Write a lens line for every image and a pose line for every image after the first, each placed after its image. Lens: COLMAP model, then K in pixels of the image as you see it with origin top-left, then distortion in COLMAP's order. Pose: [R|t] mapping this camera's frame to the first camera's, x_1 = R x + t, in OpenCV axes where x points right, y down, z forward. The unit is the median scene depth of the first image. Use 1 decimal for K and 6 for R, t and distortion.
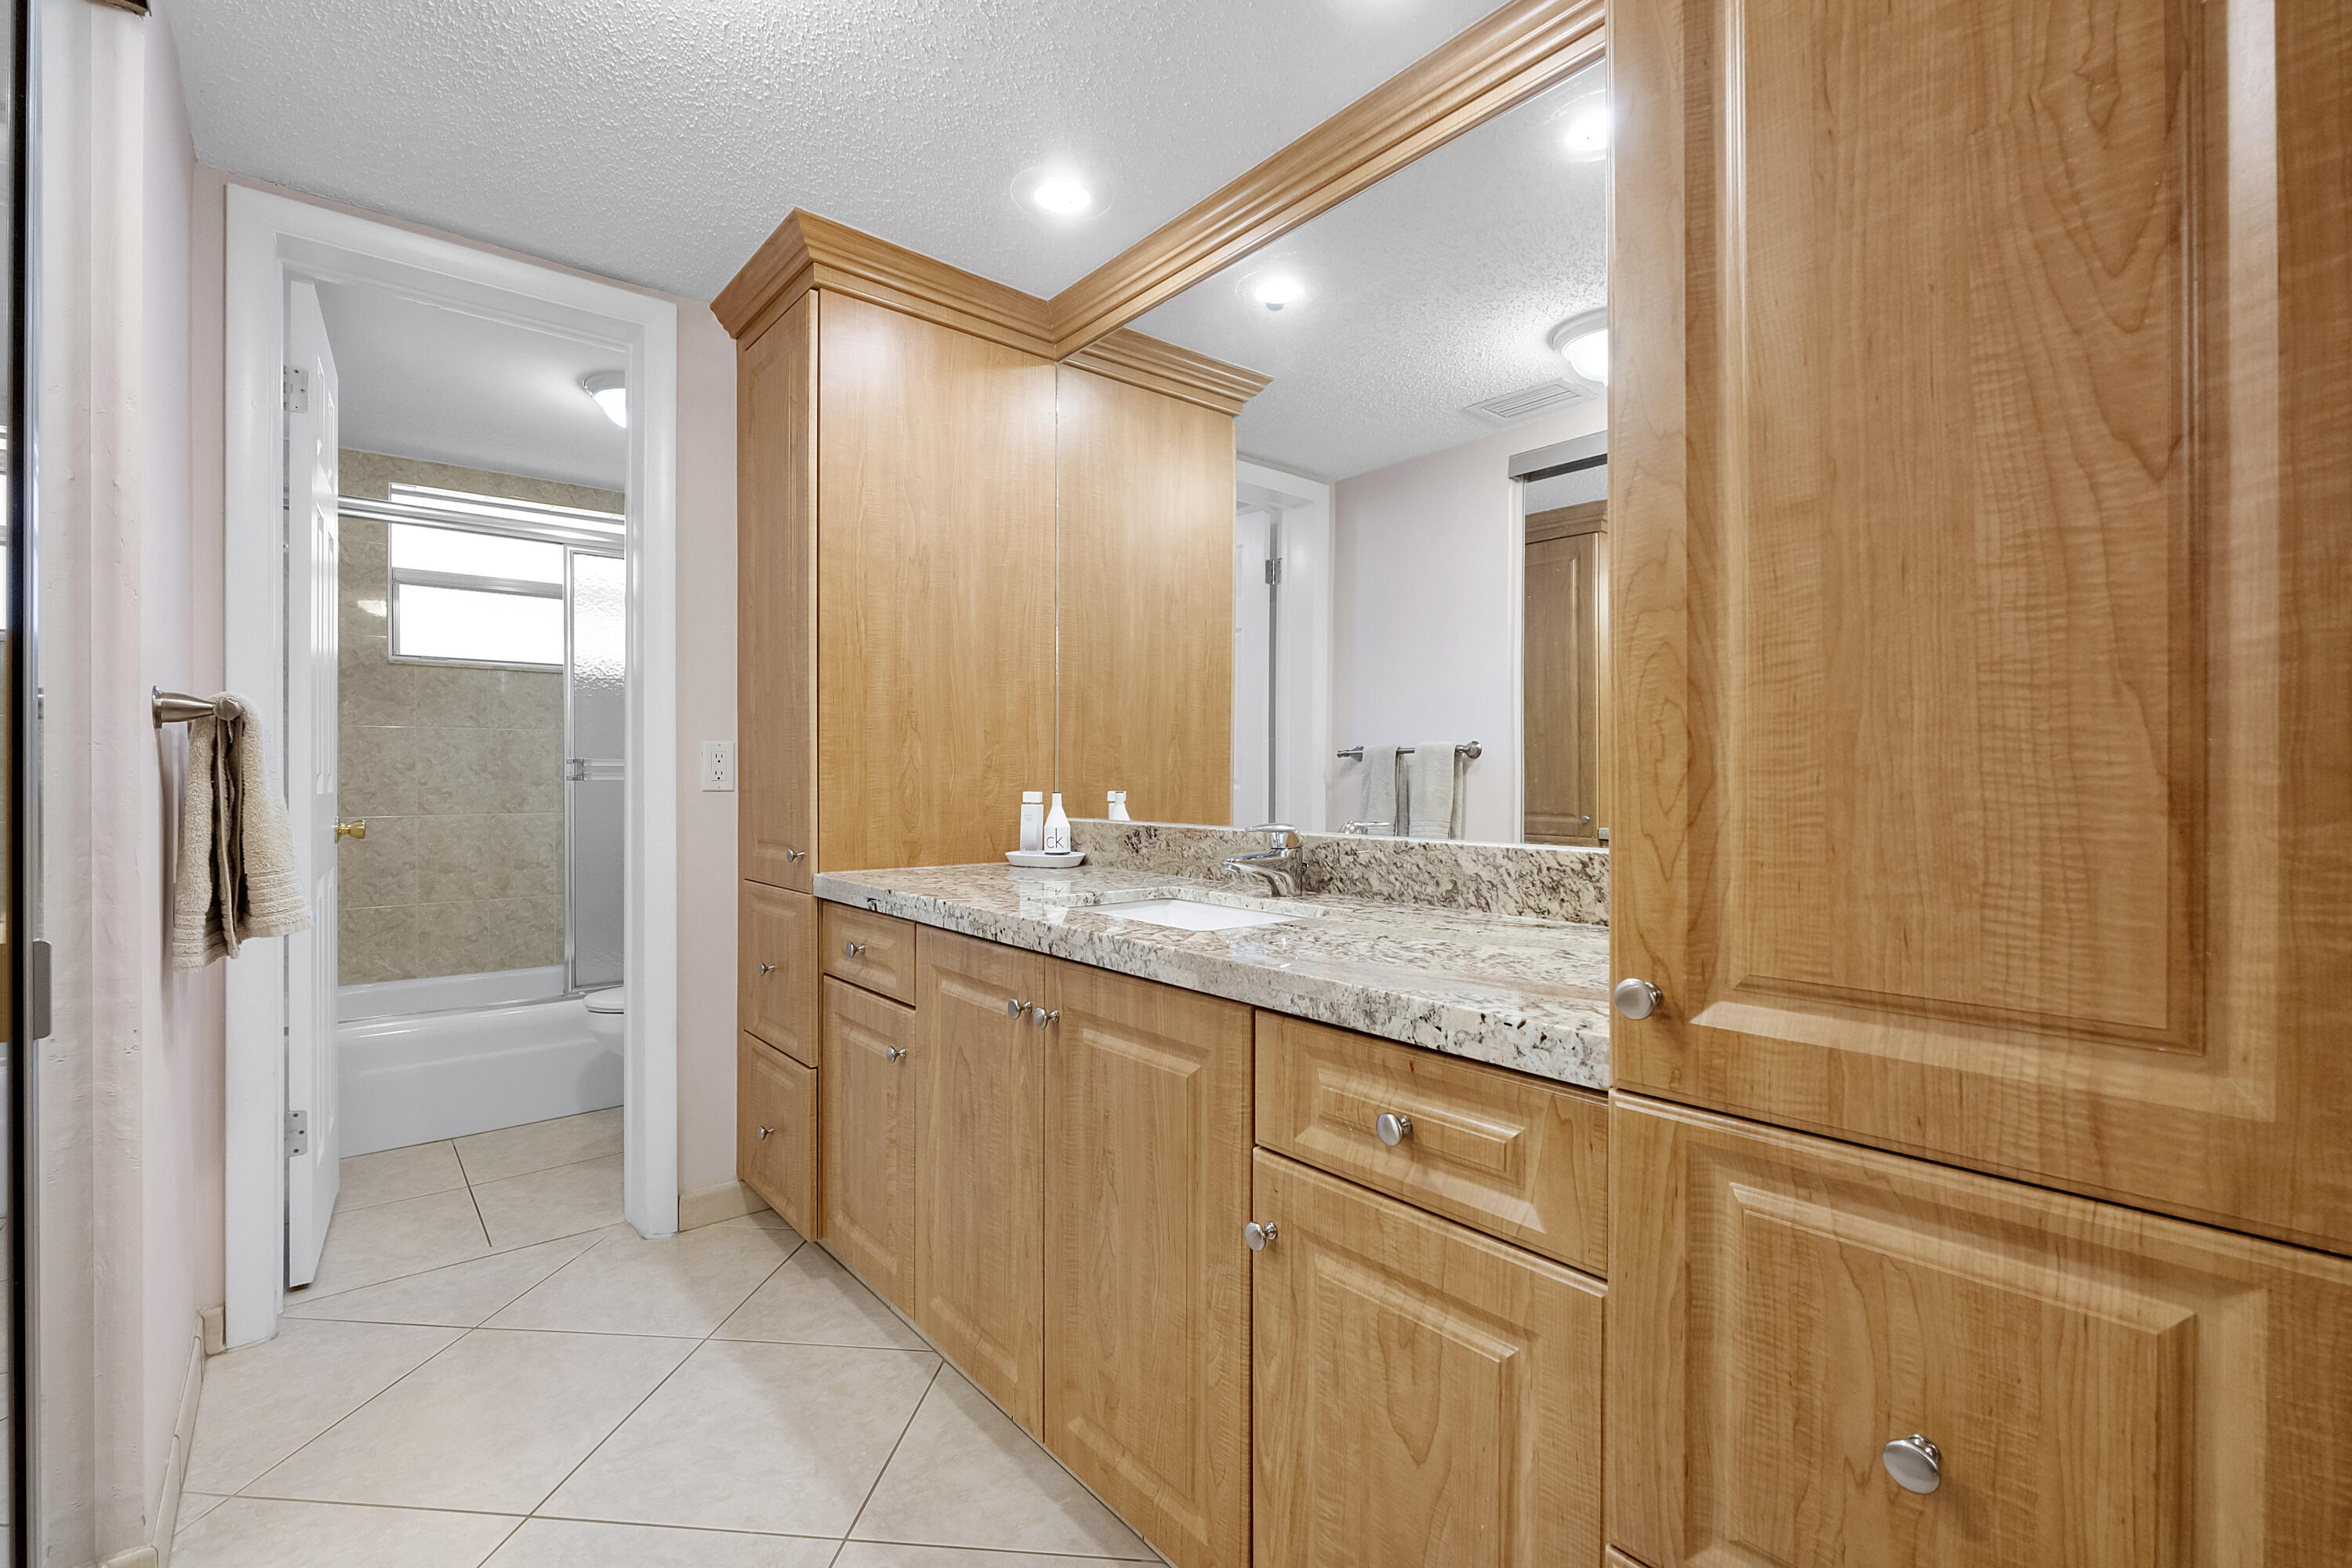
lens RADIAL K [[1010.7, 0, 1173.2], [0, 1010.7, 778.8], [0, 0, 1]] dist [-0.007771, -0.000221]
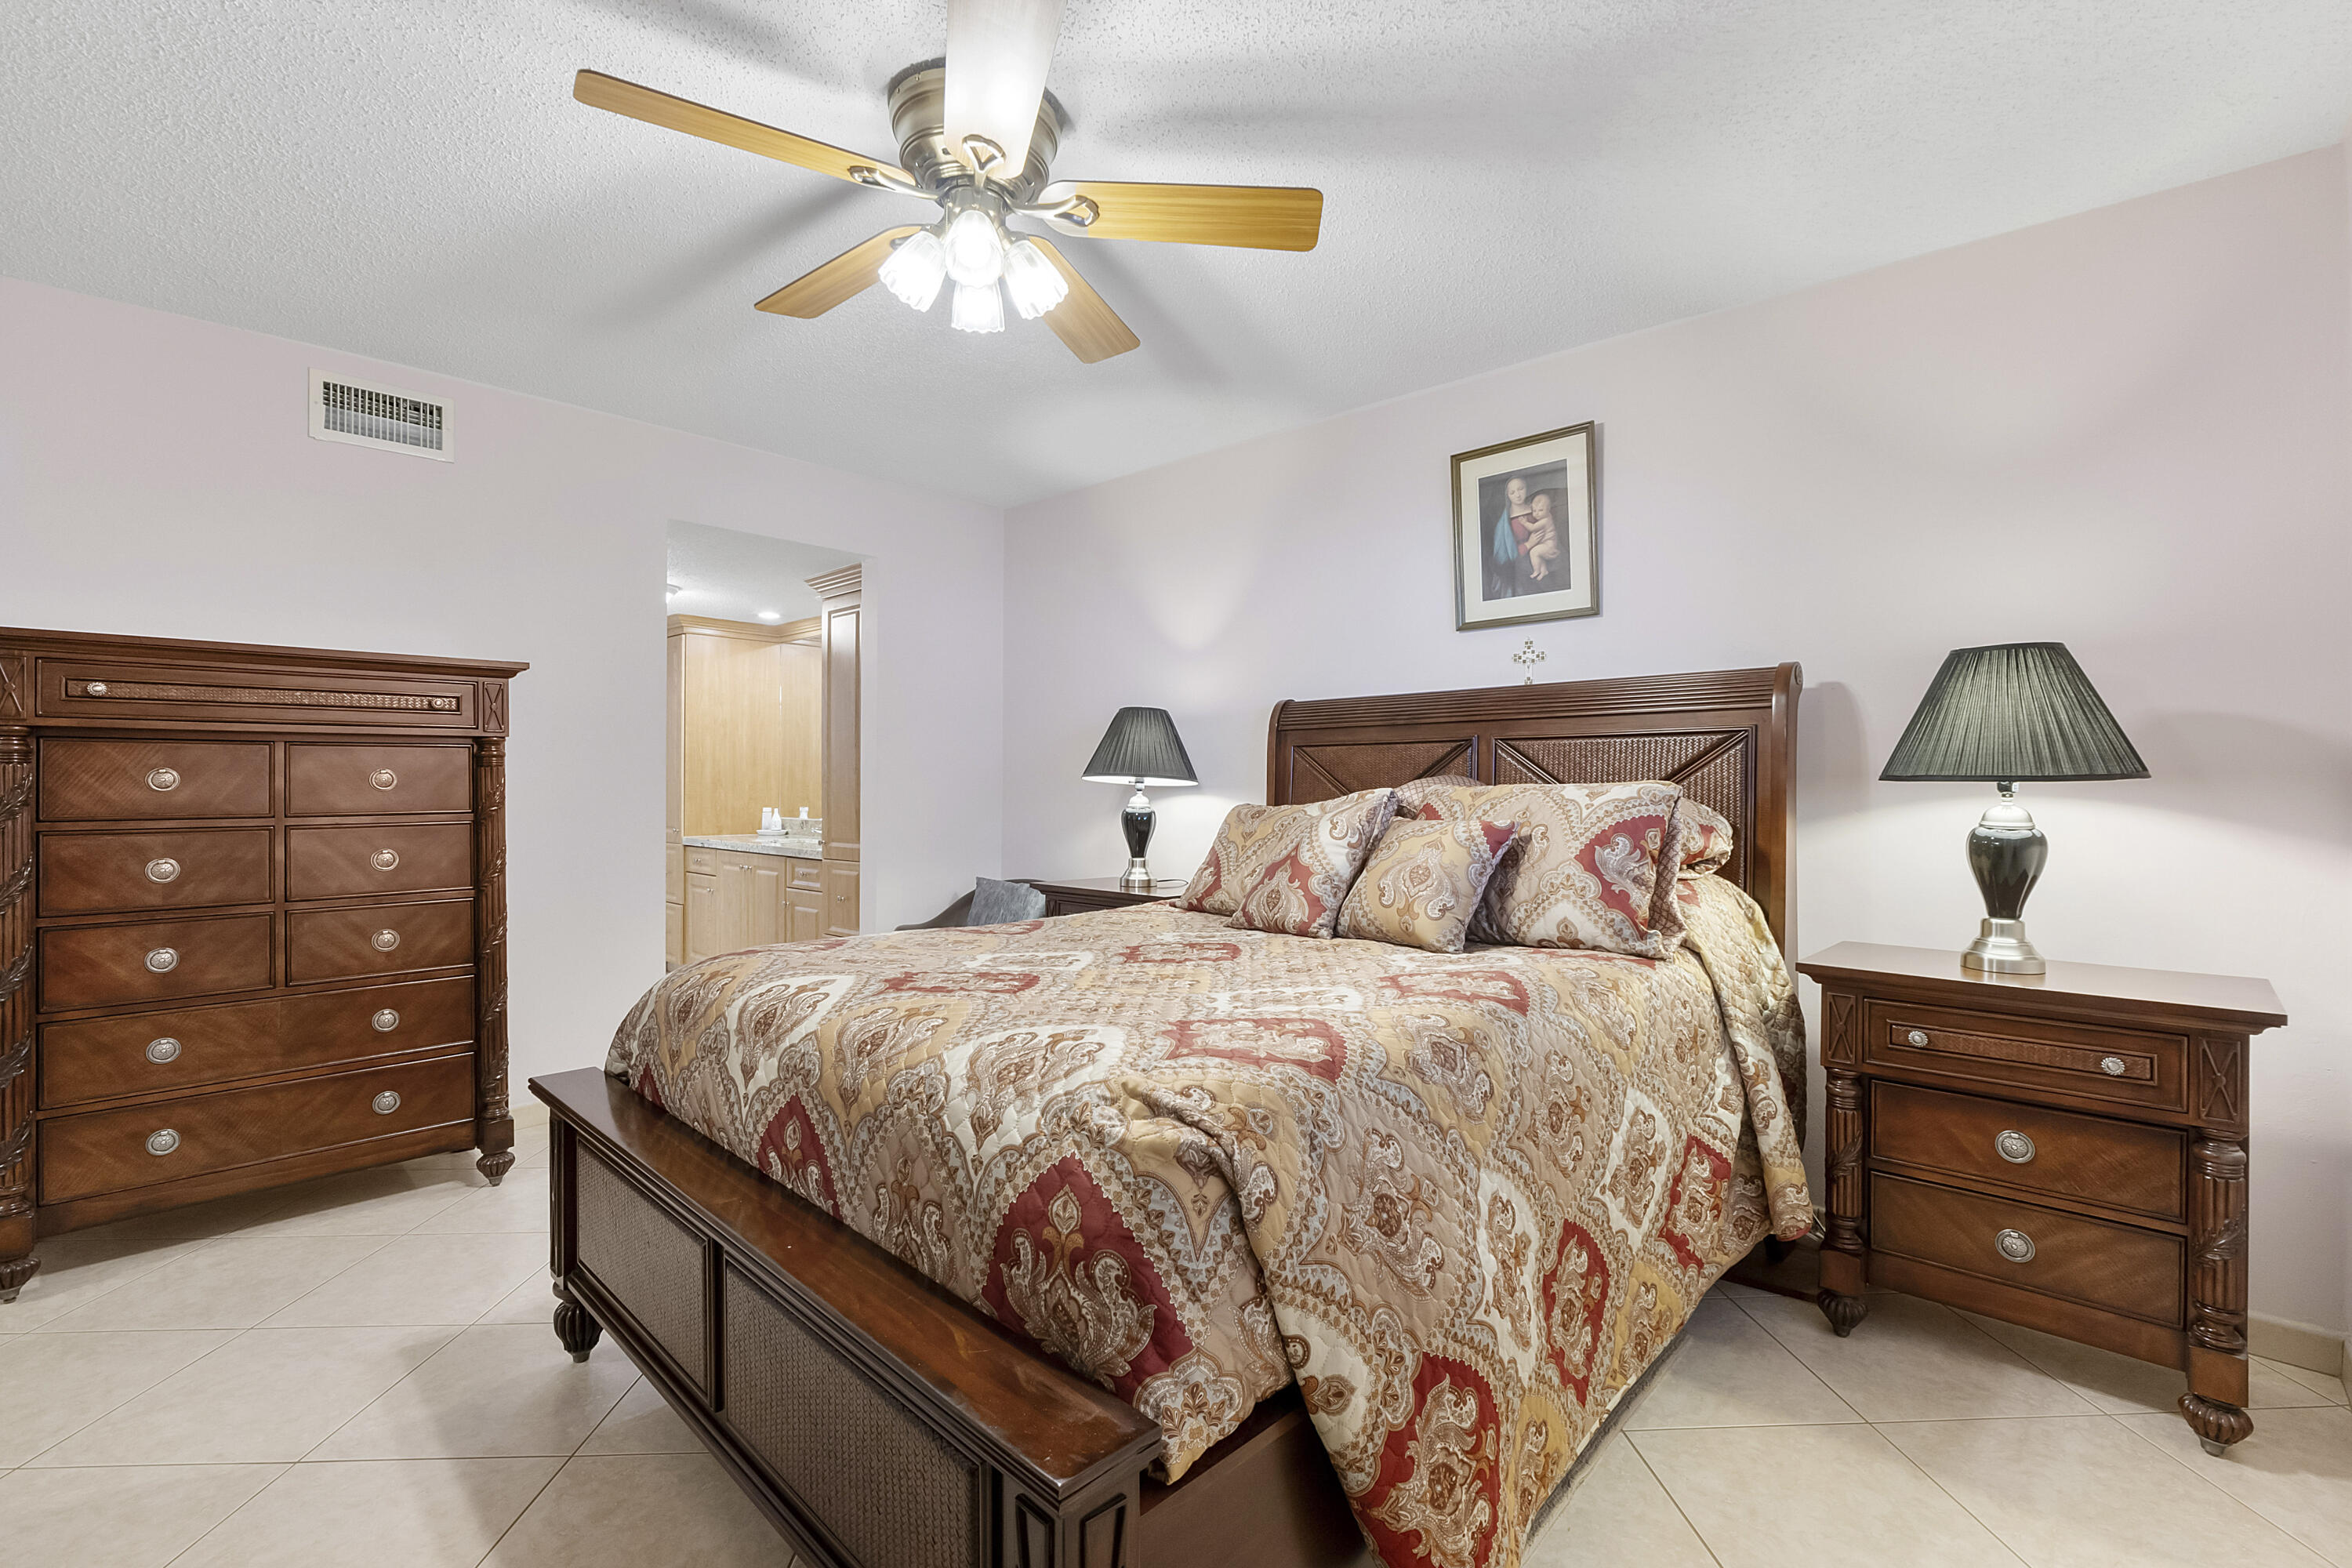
lens RADIAL K [[1010.7, 0, 1180.0], [0, 1010.7, 783.9], [0, 0, 1]] dist [-0.007771, -0.000221]
pose [[0.994409, -0.001011, 0.105597, 0.719700], [0.002094, 0.999946, -0.010145, -0.022324], [-0.105581, 0.010310, 0.994357, -1.929079]]
